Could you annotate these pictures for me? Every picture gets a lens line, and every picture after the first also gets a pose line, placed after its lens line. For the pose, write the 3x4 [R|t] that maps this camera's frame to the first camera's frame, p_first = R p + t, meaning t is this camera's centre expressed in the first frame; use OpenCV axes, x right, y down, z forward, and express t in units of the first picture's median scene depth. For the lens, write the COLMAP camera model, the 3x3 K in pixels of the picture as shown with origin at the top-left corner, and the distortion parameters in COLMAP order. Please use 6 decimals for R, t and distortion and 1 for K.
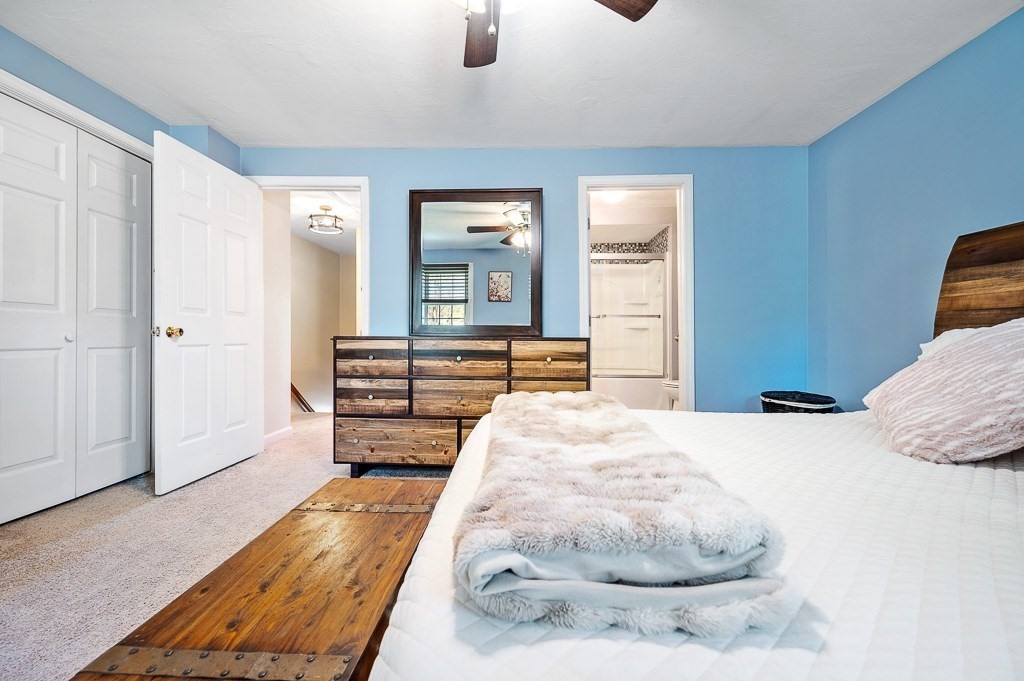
lens RADIAL K [[399.2, 0, 509.9], [0, 399.2, 334.7], [0, 0, 1]] dist [0.001466, -0.000037]
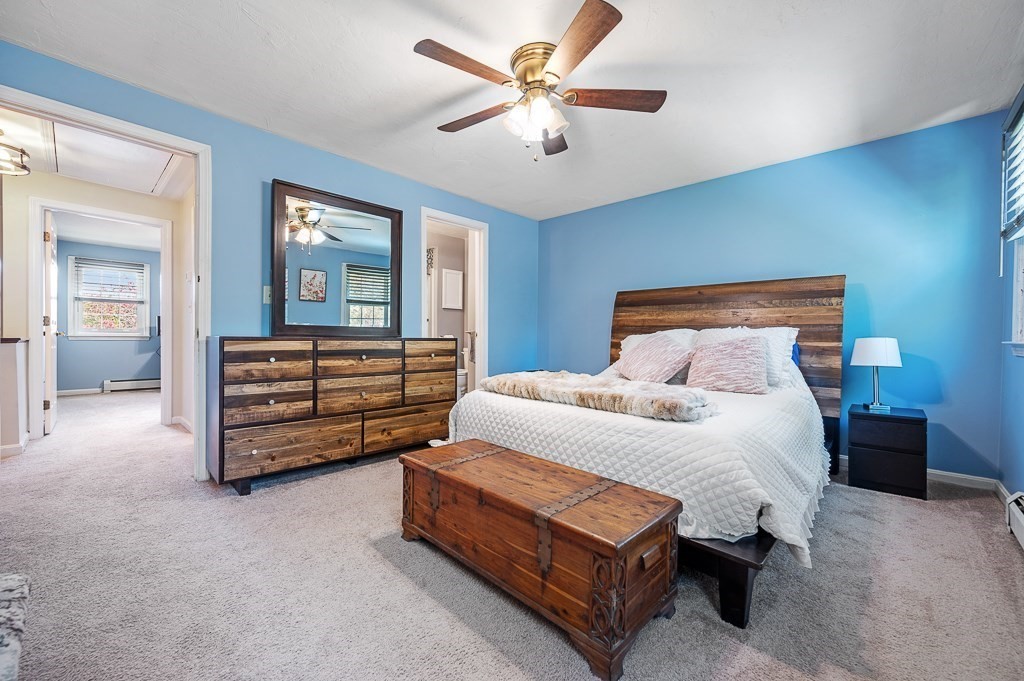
lens RADIAL K [[399.2, 0, 506.6], [0, 399.2, 336.5], [0, 0, 1]] dist [0.001466, -0.000037]
pose [[0.682984, 0.001880, 0.730431, -0.654012], [-0.007517, 0.999962, 0.004455, -0.005289], [-0.730395, -0.008533, 0.682972, -0.036178]]
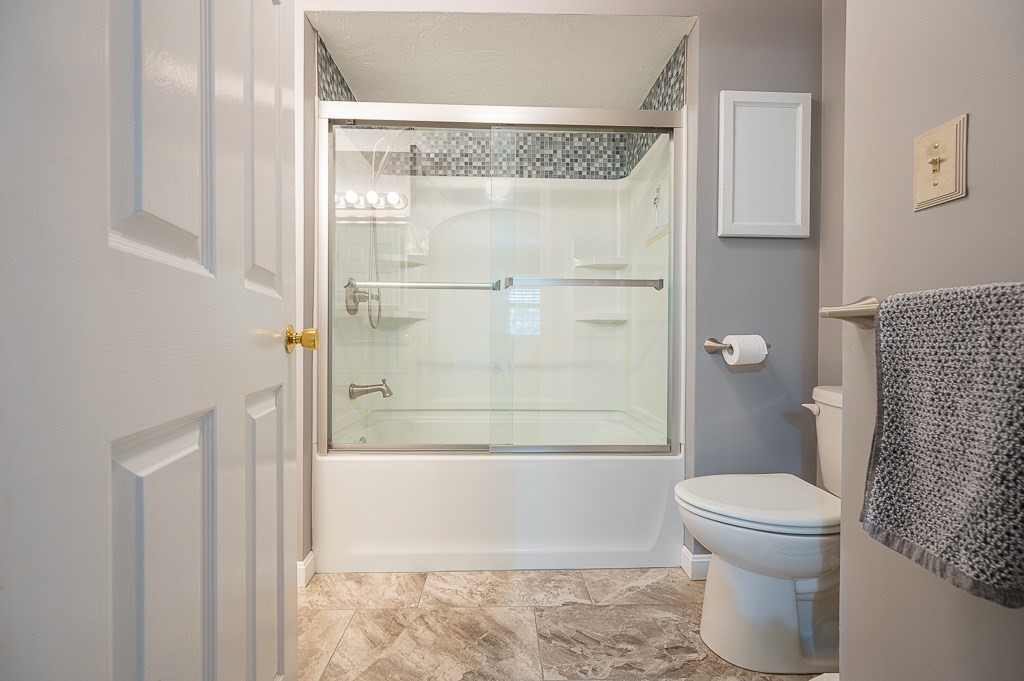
lens RADIAL K [[399.2, 0, 509.9], [0, 399.2, 336.7], [0, 0, 1]] dist [0.001466, -0.000037]
pose [[0.998050, 0.007572, 0.061955, 0.396725], [-0.008000, 0.999946, 0.006653, 0.000910], [-0.061901, -0.007136, 0.998057, 1.183742]]
